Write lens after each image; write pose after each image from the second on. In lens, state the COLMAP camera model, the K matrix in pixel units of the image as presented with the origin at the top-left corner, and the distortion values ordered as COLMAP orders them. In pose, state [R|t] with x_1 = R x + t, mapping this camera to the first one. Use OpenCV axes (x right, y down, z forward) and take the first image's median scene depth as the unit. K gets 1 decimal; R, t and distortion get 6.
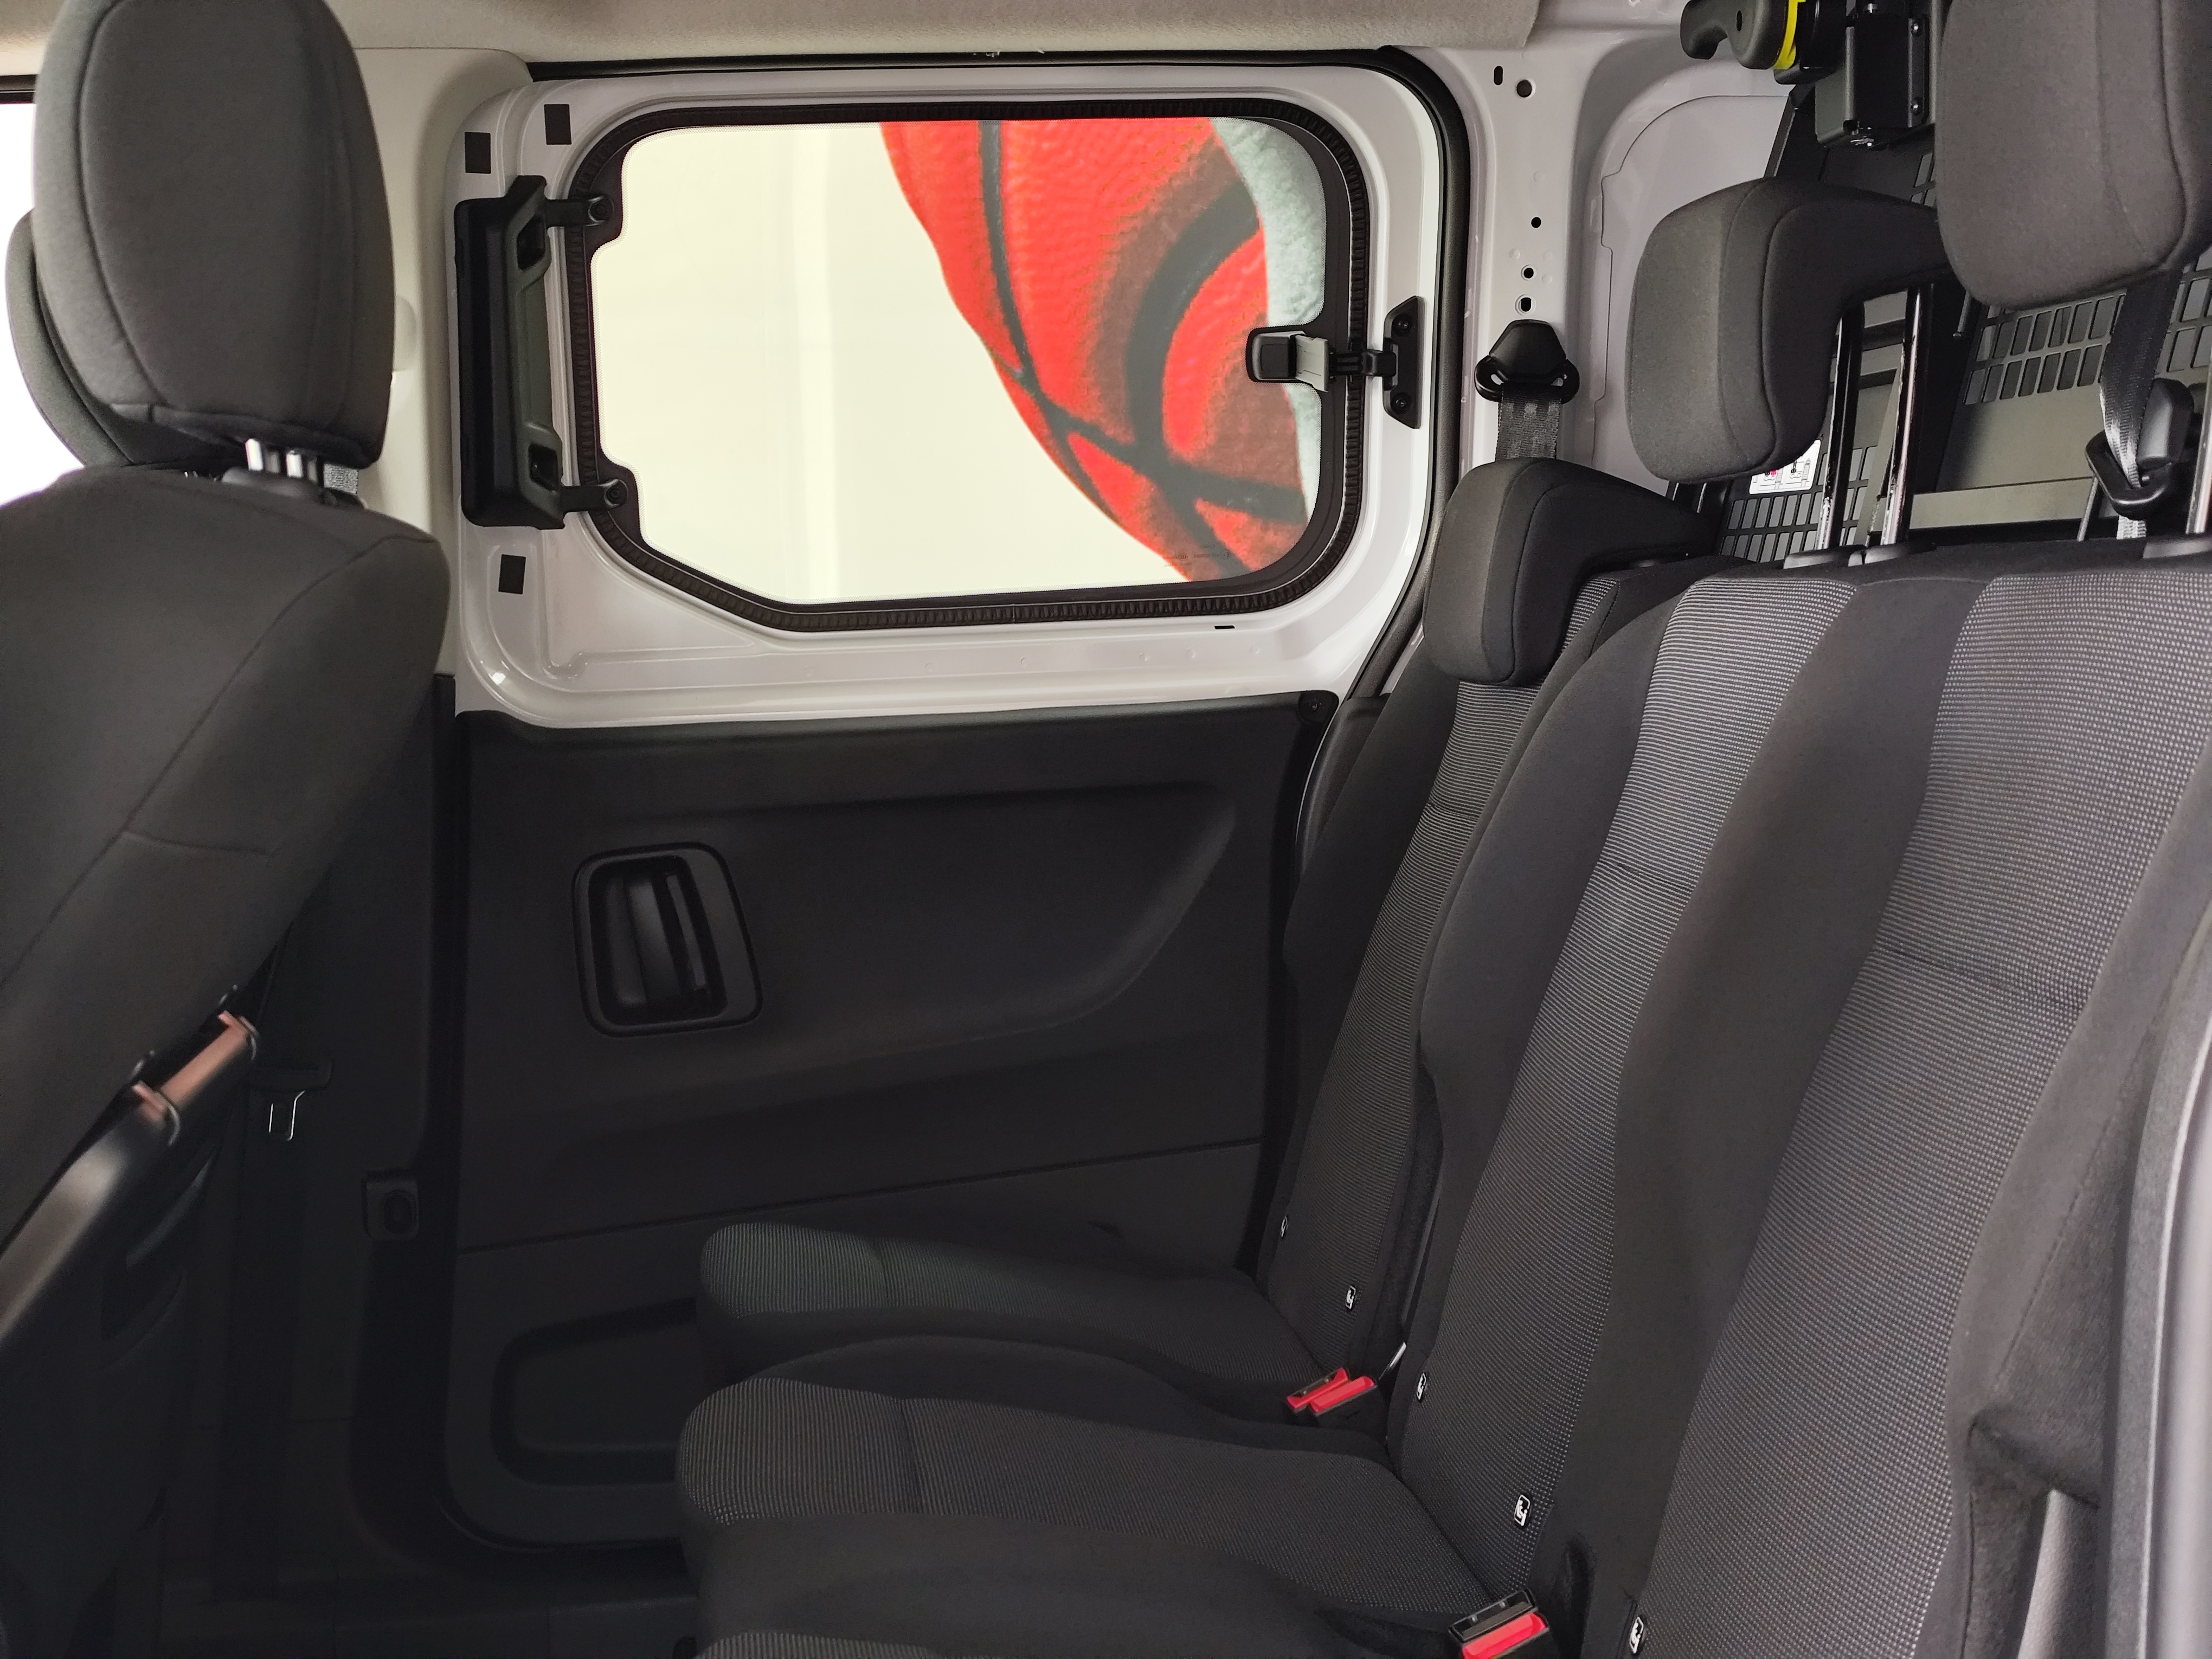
lens RADIAL K [[3042.7, 0, 1163.7], [0, 3042.7, 861.1], [0, 0, 1]] dist [0.125653, -0.352117]
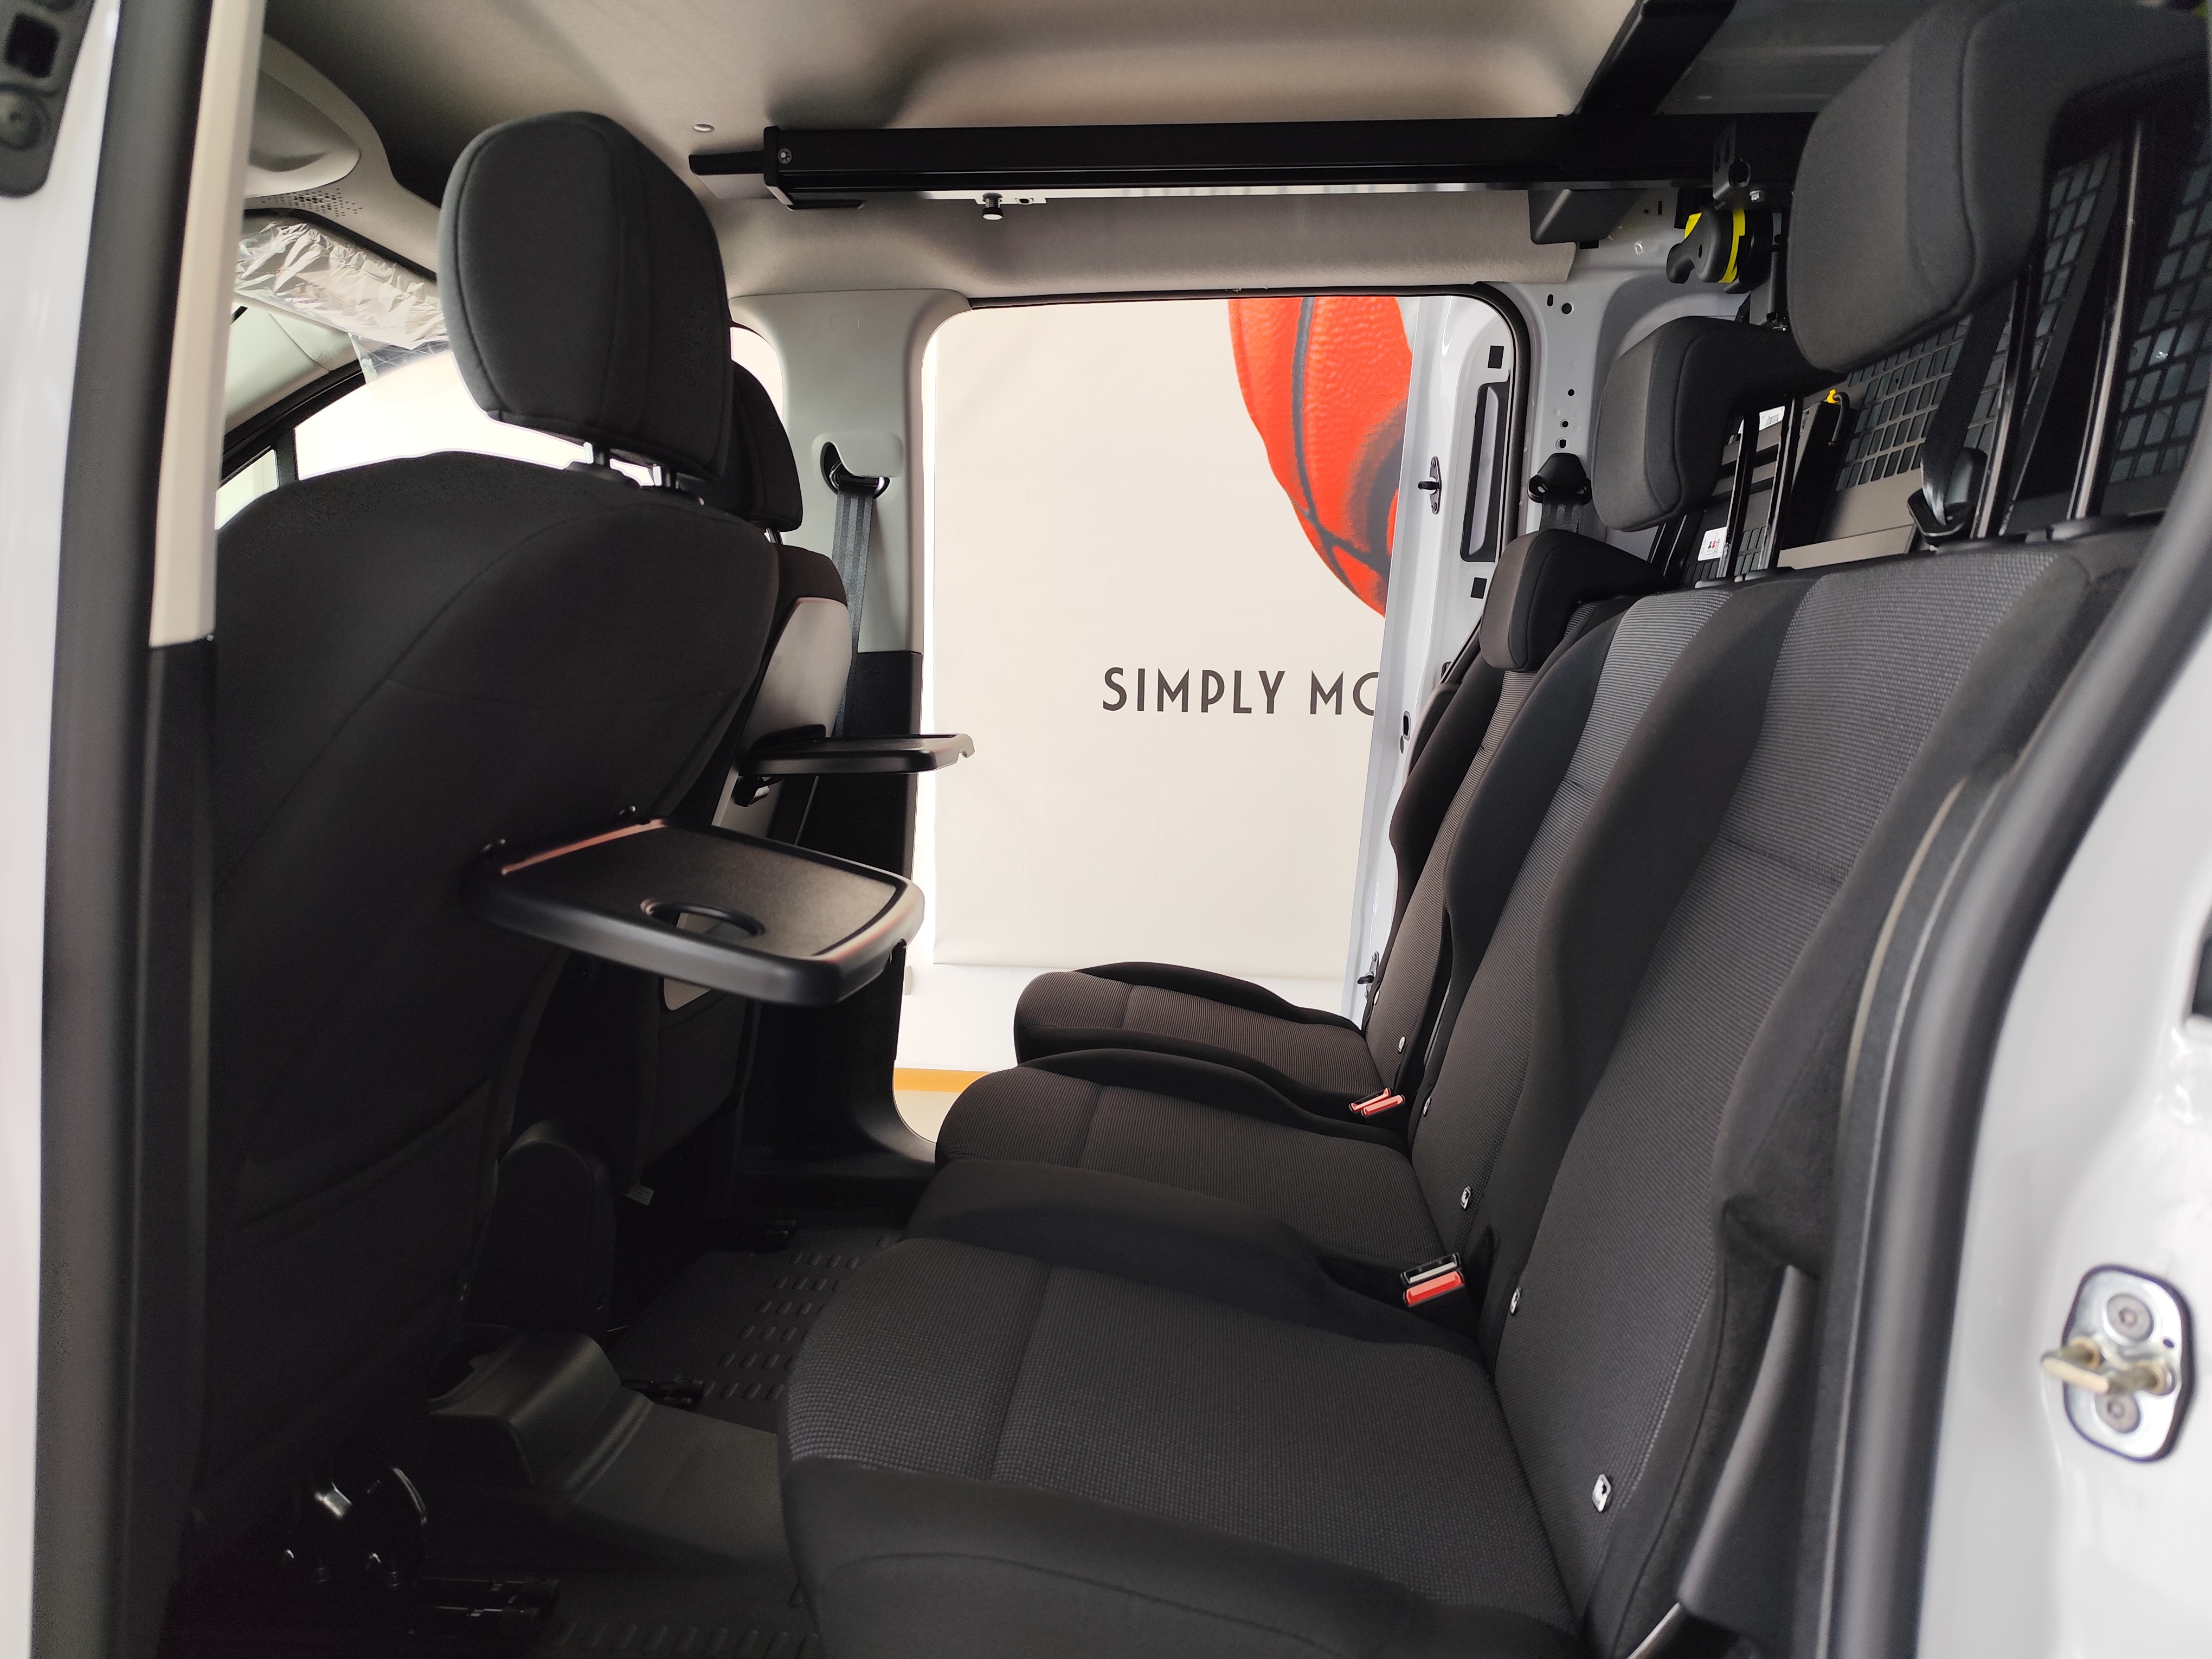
lens RADIAL K [[1531.3, 0, 1121.3], [0, 1531.3, 822.5], [0, 0, 1]] dist [0.035707, -0.045503]
pose [[0.978794, 0.051593, -0.198243, 0.078794], [-0.047318, 0.998535, 0.026245, 0.011801], [0.199306, -0.016308, 0.979802, 0.190193]]
